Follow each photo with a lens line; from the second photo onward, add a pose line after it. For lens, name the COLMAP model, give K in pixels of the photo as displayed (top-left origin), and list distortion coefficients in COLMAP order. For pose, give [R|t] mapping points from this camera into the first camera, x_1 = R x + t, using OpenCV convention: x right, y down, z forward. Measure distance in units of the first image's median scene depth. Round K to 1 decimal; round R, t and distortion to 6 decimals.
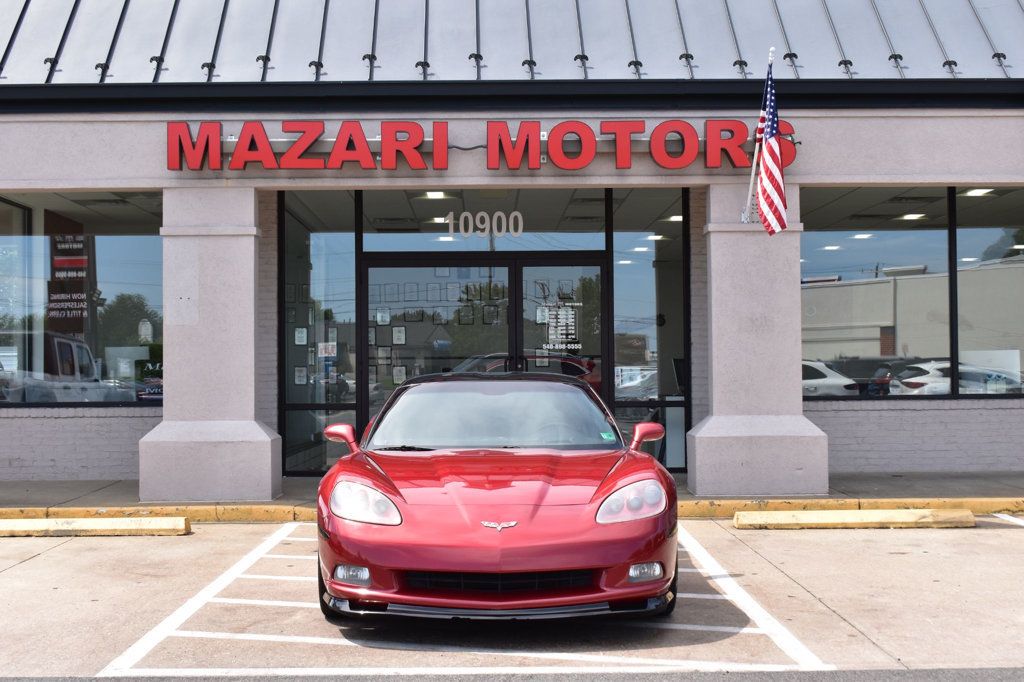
lens RADIAL K [[1450.6, 0, 512.0], [0, 1450.6, 341.0], [0, 0, 1]] dist [-0.024700, -0.010293]
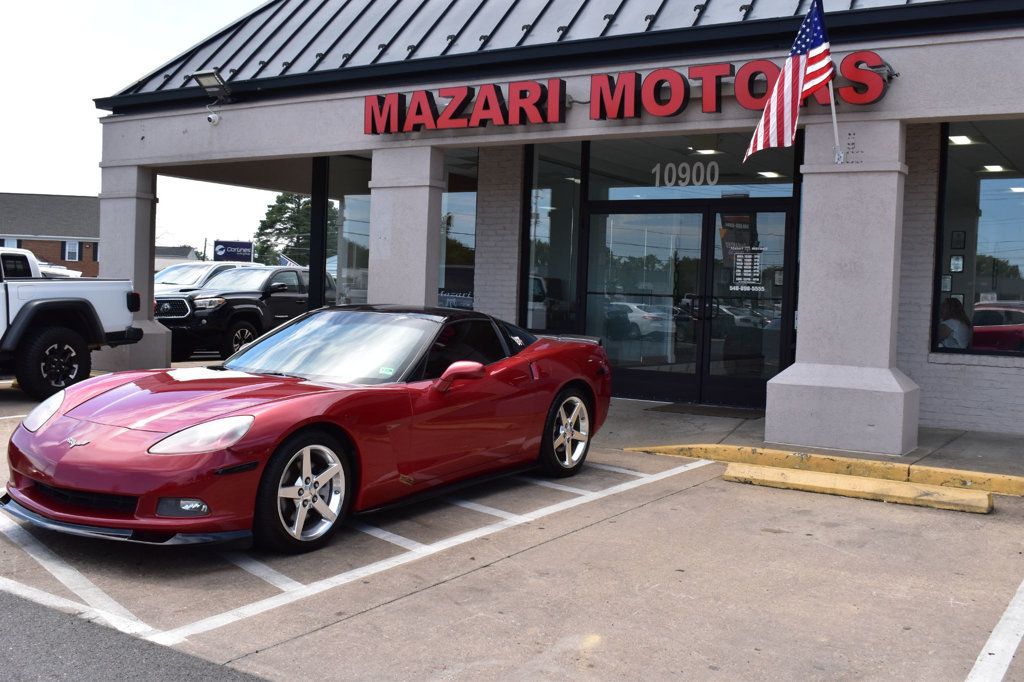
lens RADIAL K [[1066.7, 0, 512.0], [0, 1066.7, 341.0], [0, 0, 1]] dist [-0.061328, -0.011874]
pose [[0.828814, 0.060420, -0.556252, 0.377155], [-0.028581, 0.997426, 0.065755, -0.004634], [0.558793, -0.038600, 0.828408, 0.298962]]
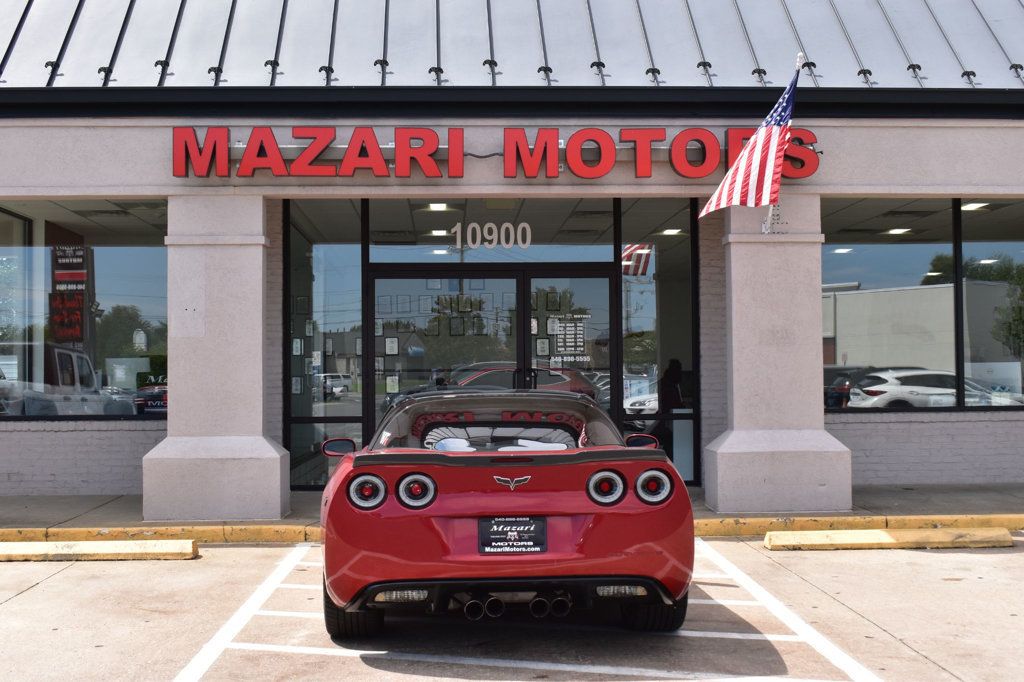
lens RADIAL K [[1319.1, 0, 512.0], [0, 1319.1, 341.0], [0, 0, 1]] dist [-0.030465, -0.048241]
pose [[0.999596, 0.000940, 0.028405, -0.035951], [-0.000763, 0.999980, -0.006213, -0.003192], [-0.028410, 0.006189, 0.999577, 0.114956]]
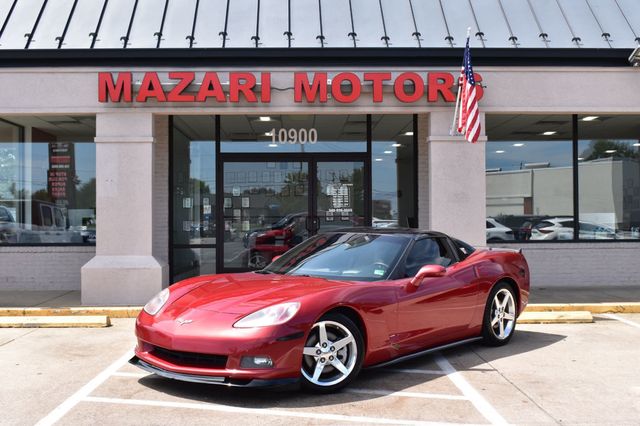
lens RADIAL K [[817.3, 0, 320.0], [0, 817.3, 213.0], [0, 0, 1]] dist [-0.034854, -0.050909]
pose [[0.999976, 0.002667, 0.006402, 0.005922], [-0.002734, 0.999942, 0.010442, -0.003102], [-0.006374, -0.010460, 0.999925, 0.077302]]
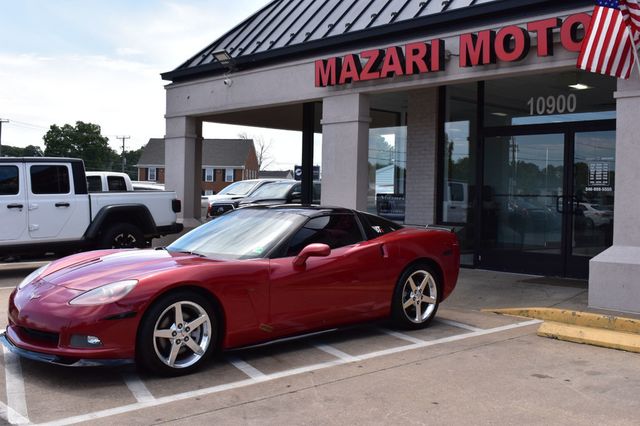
lens RADIAL K [[739.7, 0, 320.0], [0, 739.7, 213.0], [0, 0, 1]] dist [-0.049261, 0.002290]
pose [[0.657128, 0.037122, -0.752864, 0.448803], [-0.006585, 0.999031, 0.043512, -0.002485], [0.753750, -0.023635, 0.656736, 0.390198]]
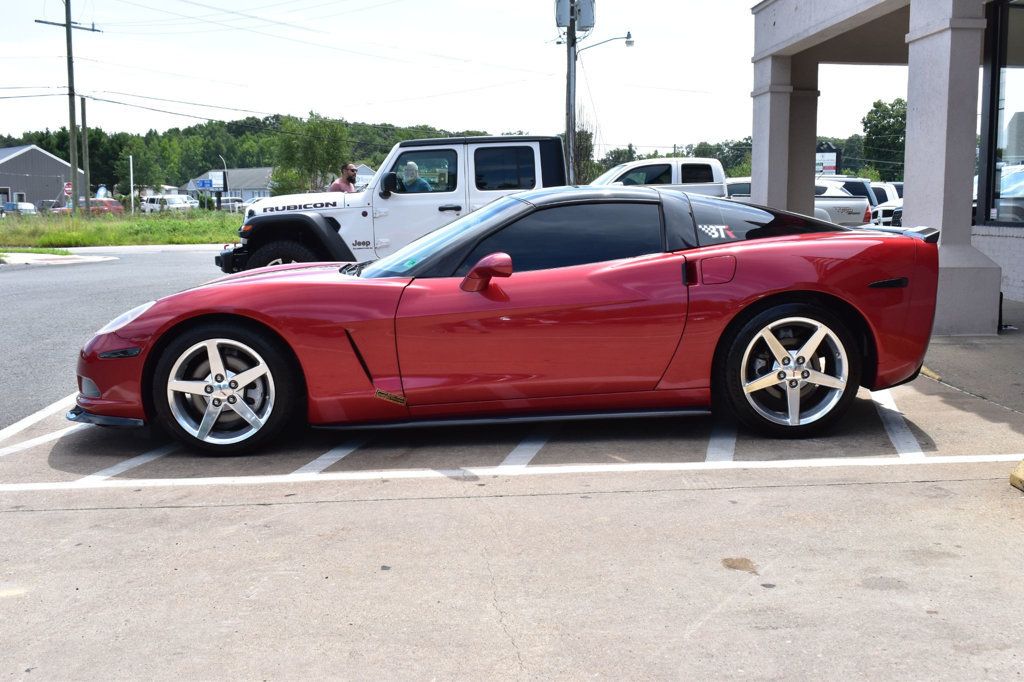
lens RADIAL K [[1117.4, 0, 512.0], [0, 1117.4, 341.0], [0, 0, 1]] dist [-0.073305, -0.001094]
pose [[0.030534, 0.130665, -0.990956, 0.479393], [0.022828, 0.991069, 0.131383, 0.018538], [0.999273, -0.026633, 0.027278, 0.713615]]
